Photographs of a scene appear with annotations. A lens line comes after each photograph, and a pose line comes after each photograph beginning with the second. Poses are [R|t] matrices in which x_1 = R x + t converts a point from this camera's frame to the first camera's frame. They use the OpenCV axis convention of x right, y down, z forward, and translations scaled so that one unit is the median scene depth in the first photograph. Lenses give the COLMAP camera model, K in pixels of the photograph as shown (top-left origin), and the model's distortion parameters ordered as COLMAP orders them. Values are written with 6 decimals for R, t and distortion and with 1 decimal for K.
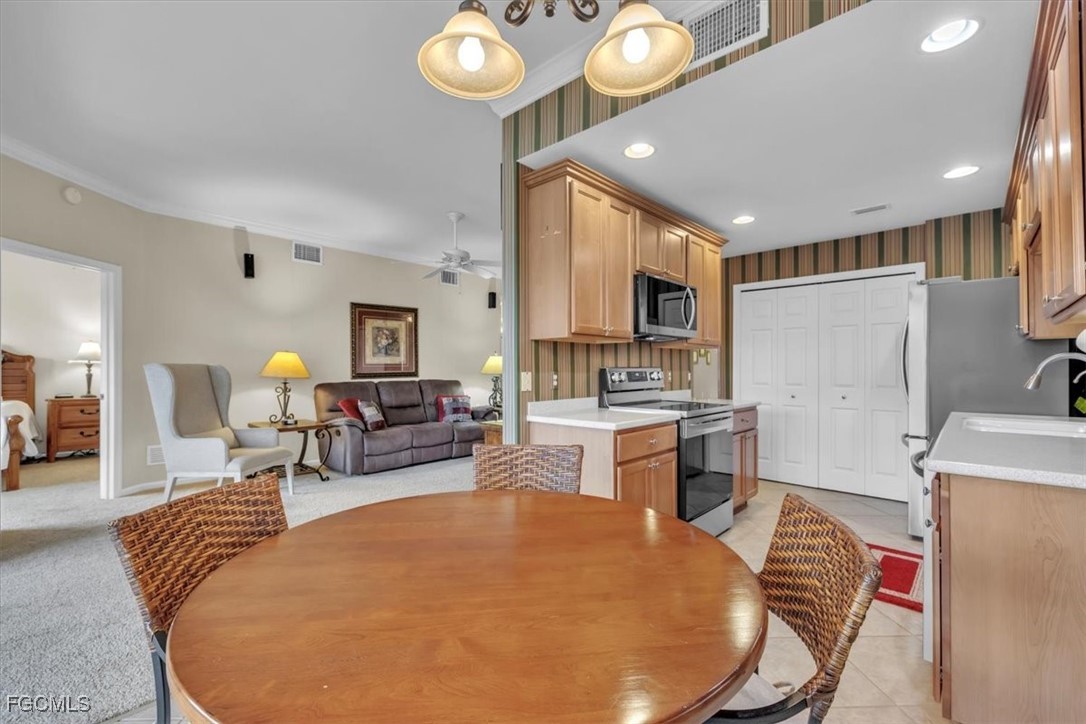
lens RADIAL K [[471.3, 0, 535.3], [0, 471.3, 368.0], [0, 0, 1]] dist [0.009713, 0.000313]
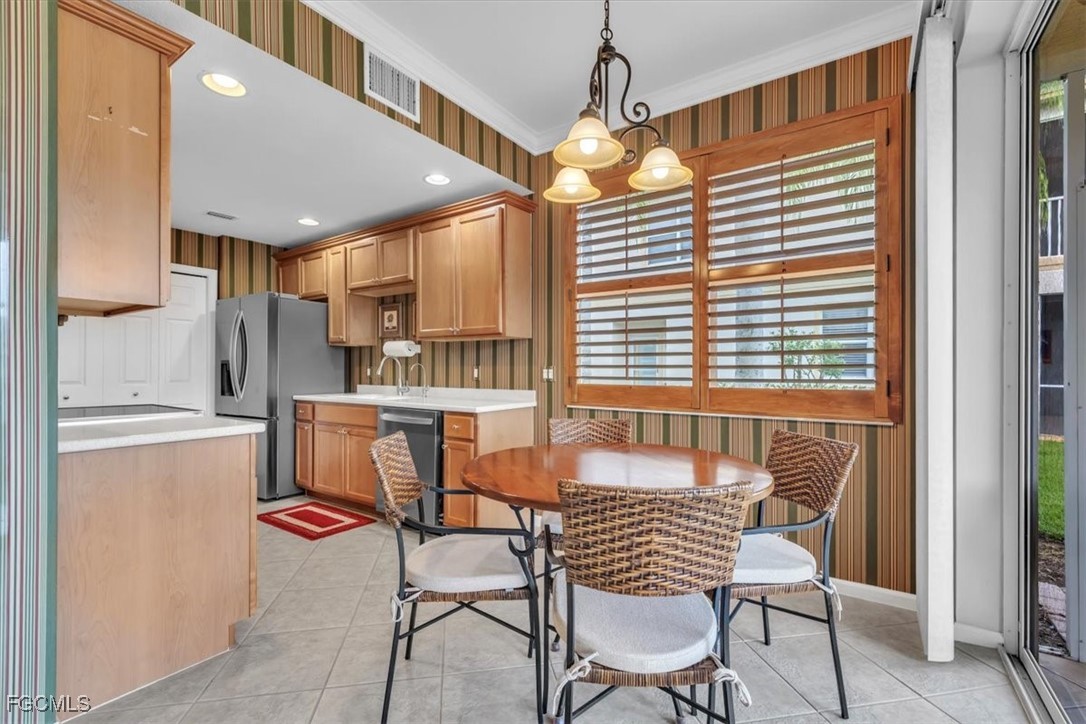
lens RADIAL K [[471.3, 0, 547.6], [0, 471.3, 366.1], [0, 0, 1]] dist [0.009713, 0.000313]
pose [[-0.189303, 0.000787, 0.981918, -0.914636], [-0.006835, 0.999974, -0.002119, 0.008792], [-0.981895, -0.007113, -0.189293, 0.862504]]
